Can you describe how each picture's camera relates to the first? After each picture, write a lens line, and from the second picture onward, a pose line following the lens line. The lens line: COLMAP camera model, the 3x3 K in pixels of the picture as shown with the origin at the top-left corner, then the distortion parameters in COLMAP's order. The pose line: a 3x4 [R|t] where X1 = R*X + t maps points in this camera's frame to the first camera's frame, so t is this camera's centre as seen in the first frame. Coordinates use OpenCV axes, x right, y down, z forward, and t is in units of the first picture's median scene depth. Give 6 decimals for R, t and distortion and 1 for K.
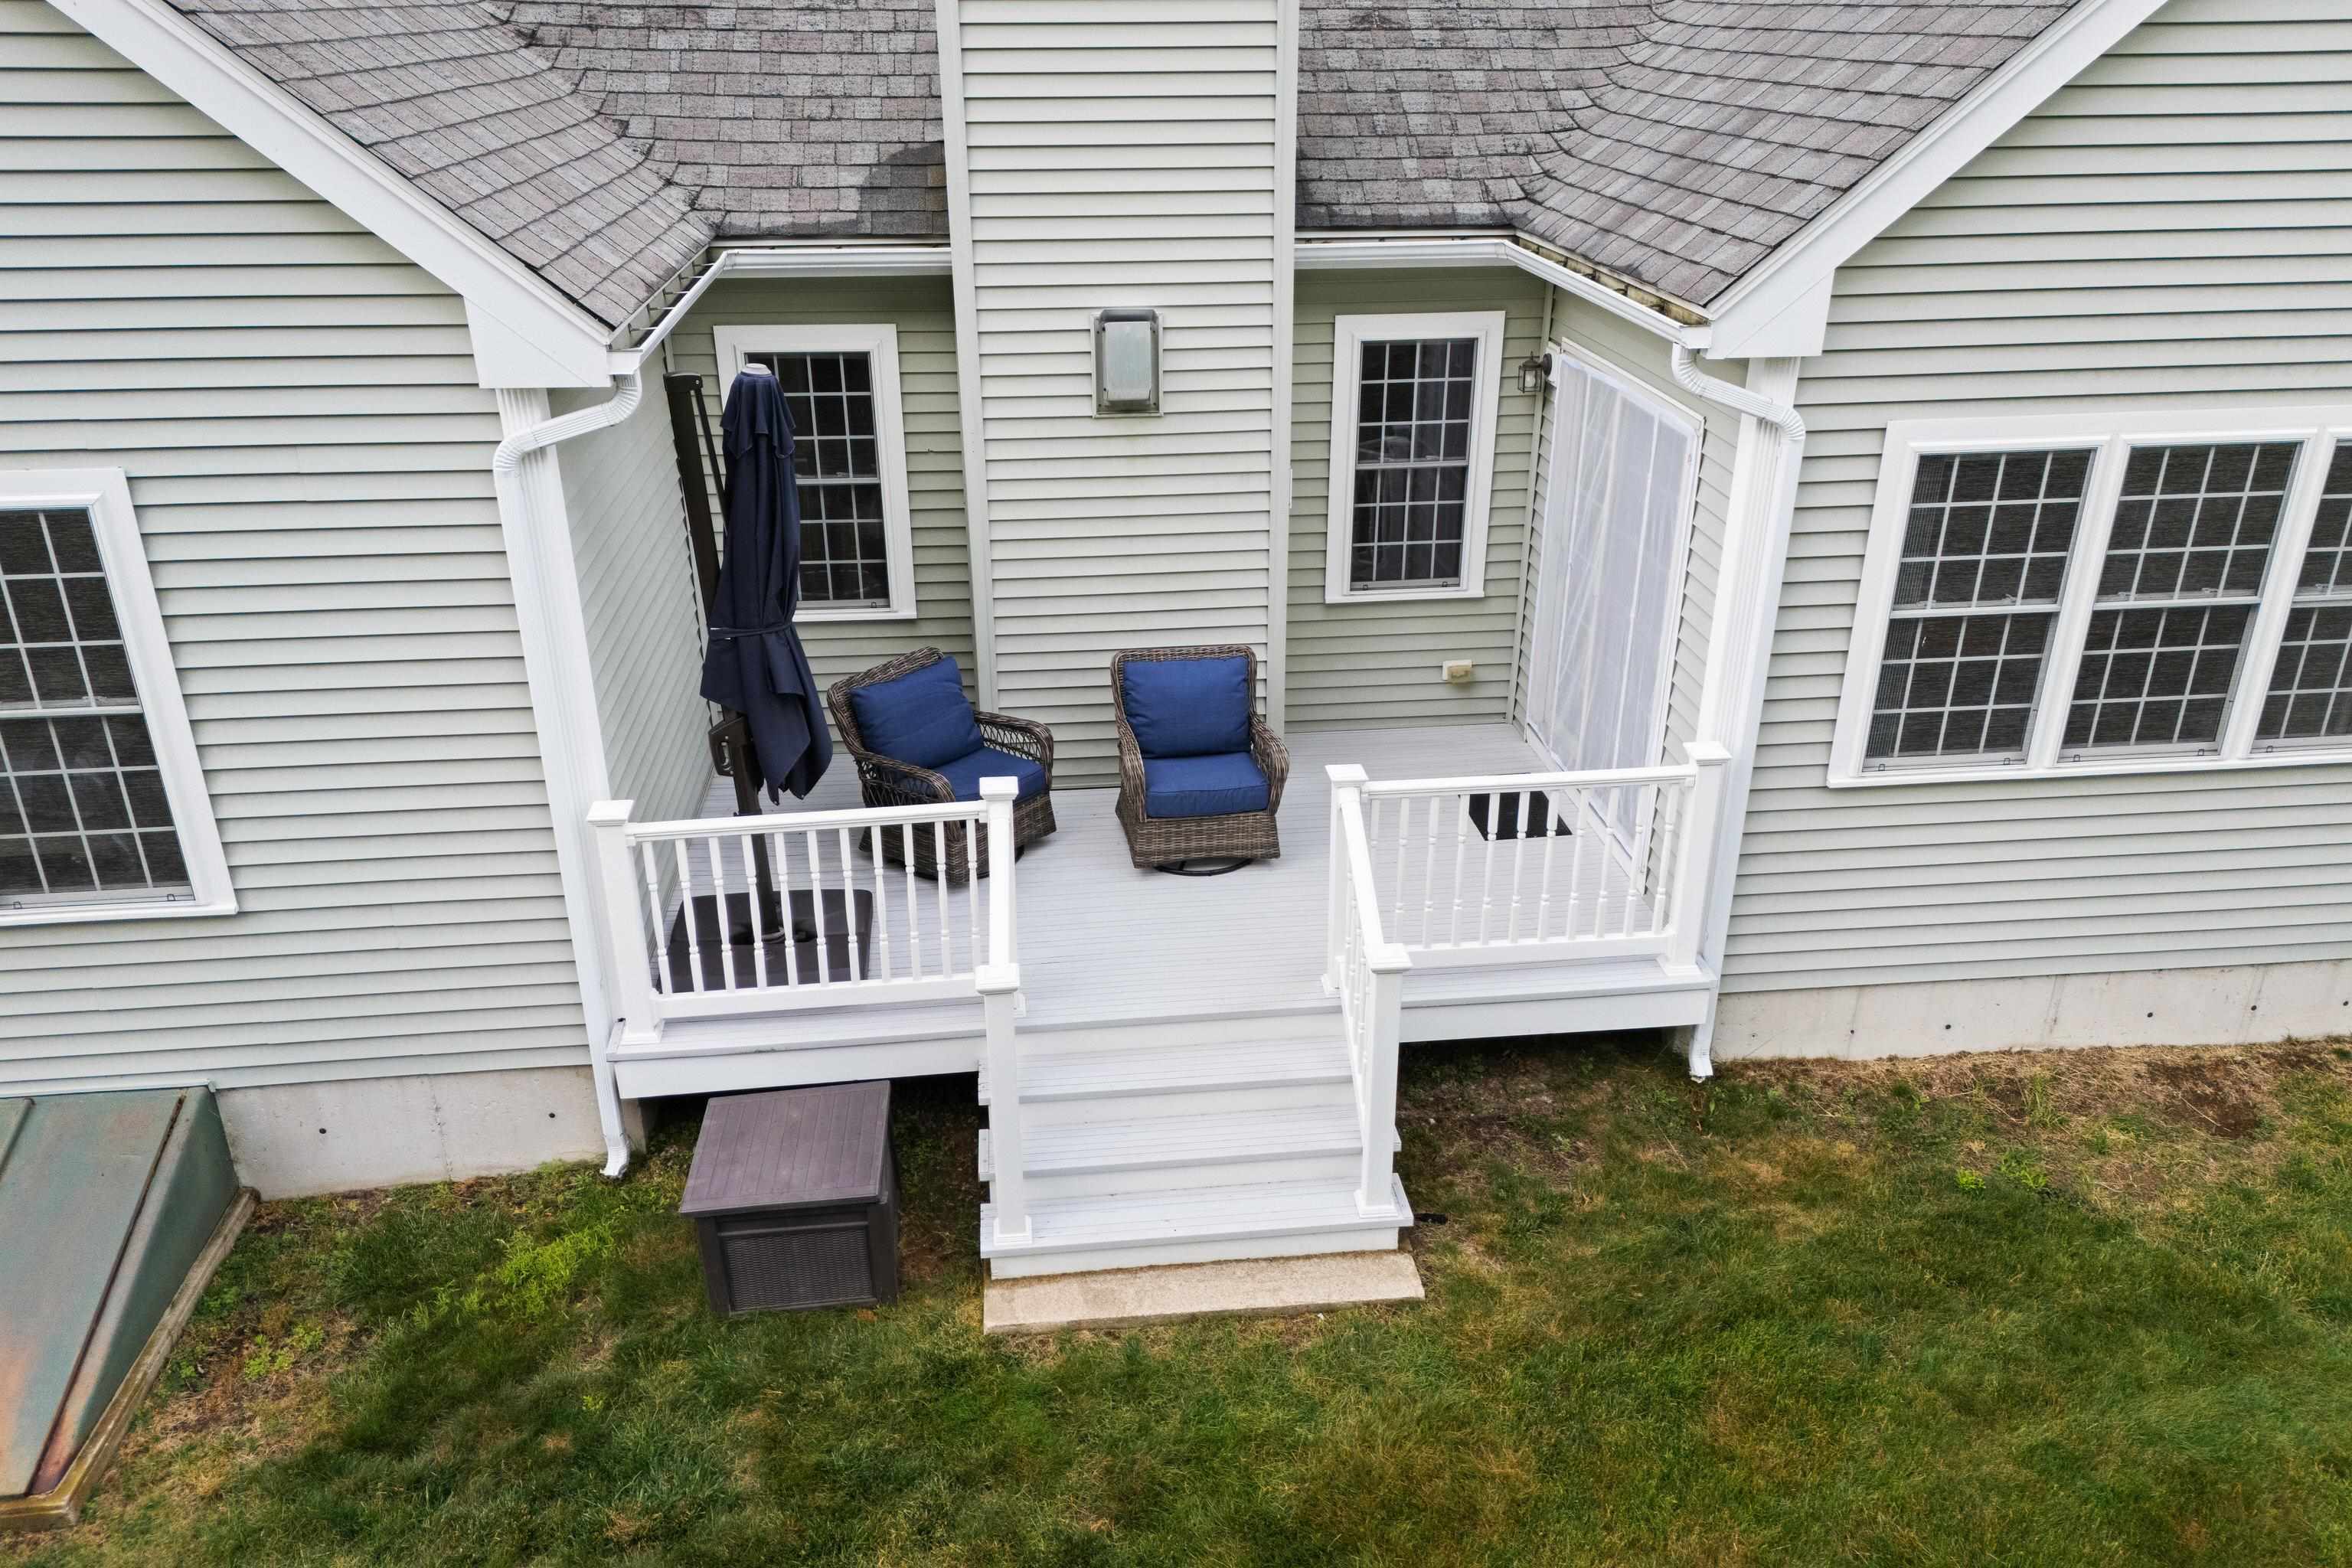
lens RADIAL K [[1714.9, 0, 1187.1], [0, 1714.9, 831.0], [0, 0, 1]] dist [0.079867, -0.083581]
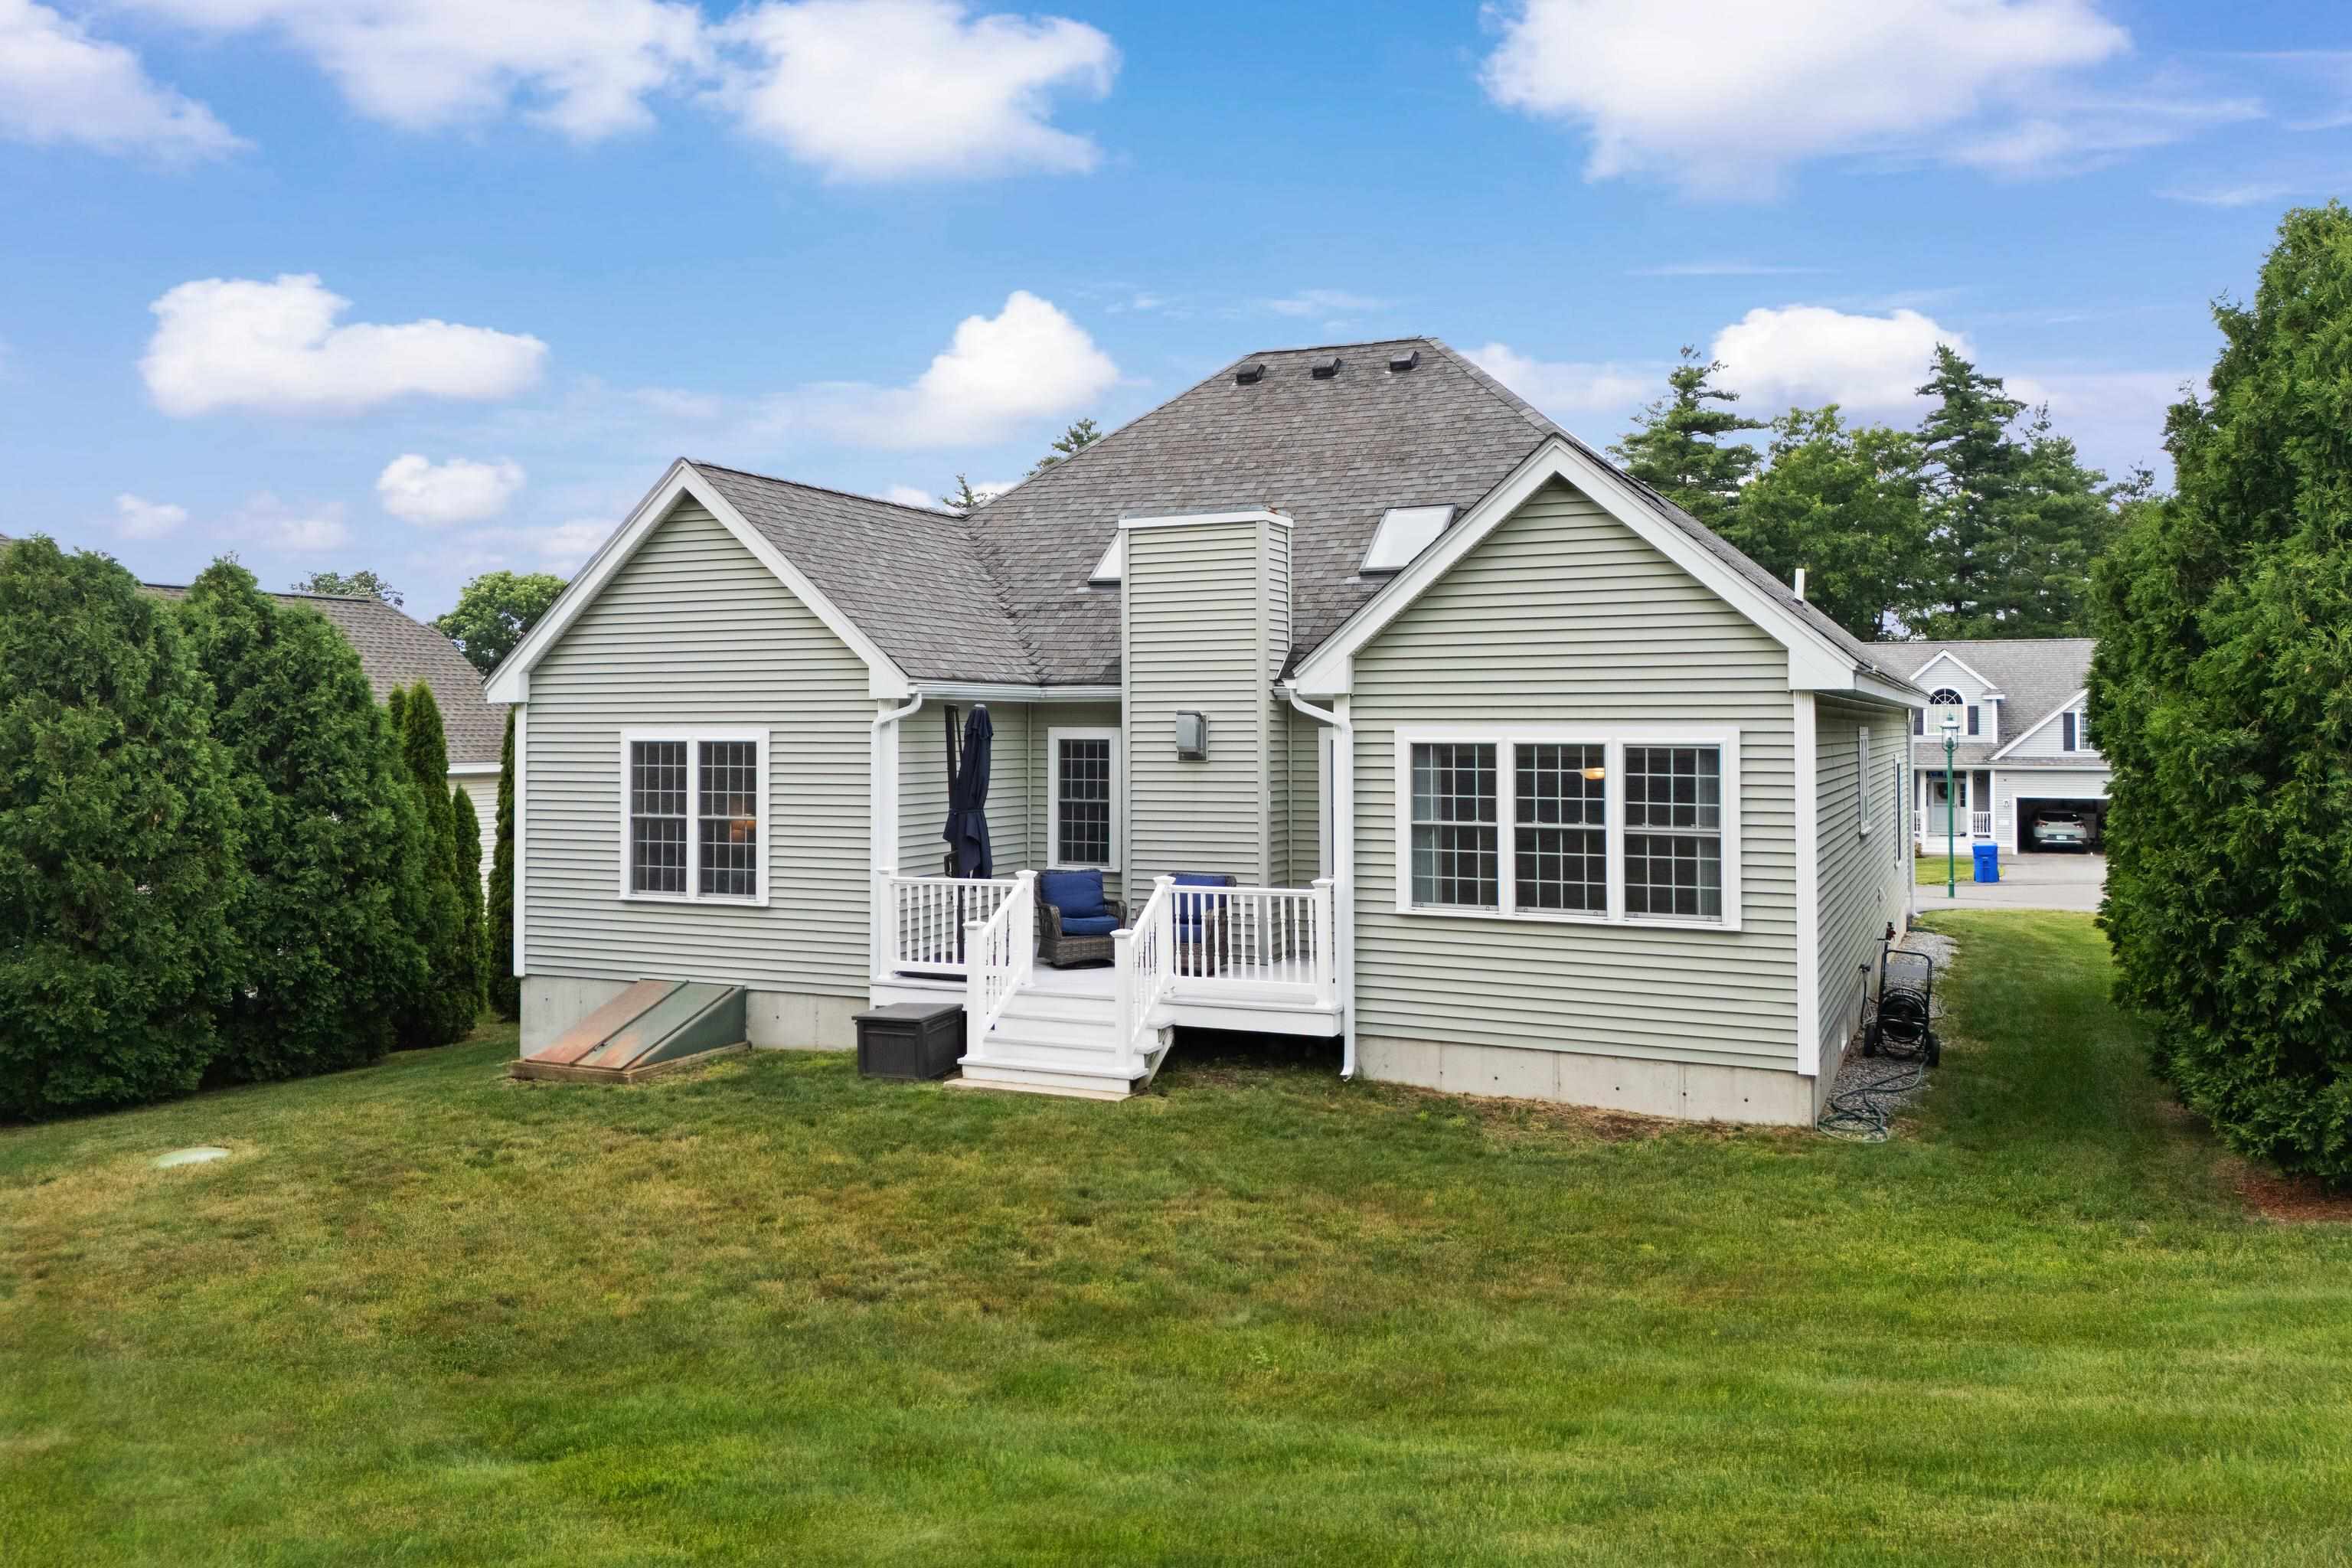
lens RADIAL K [[1714.9, 0, 1187.1], [0, 1714.9, 831.0], [0, 0, 1]] dist [0.079867, -0.083581]
pose [[0.858933, 0.036645, -0.510774, 1.149153], [-0.232207, 0.916868, -0.324706, 0.570445], [0.456414, 0.397506, 0.796037, -0.686001]]
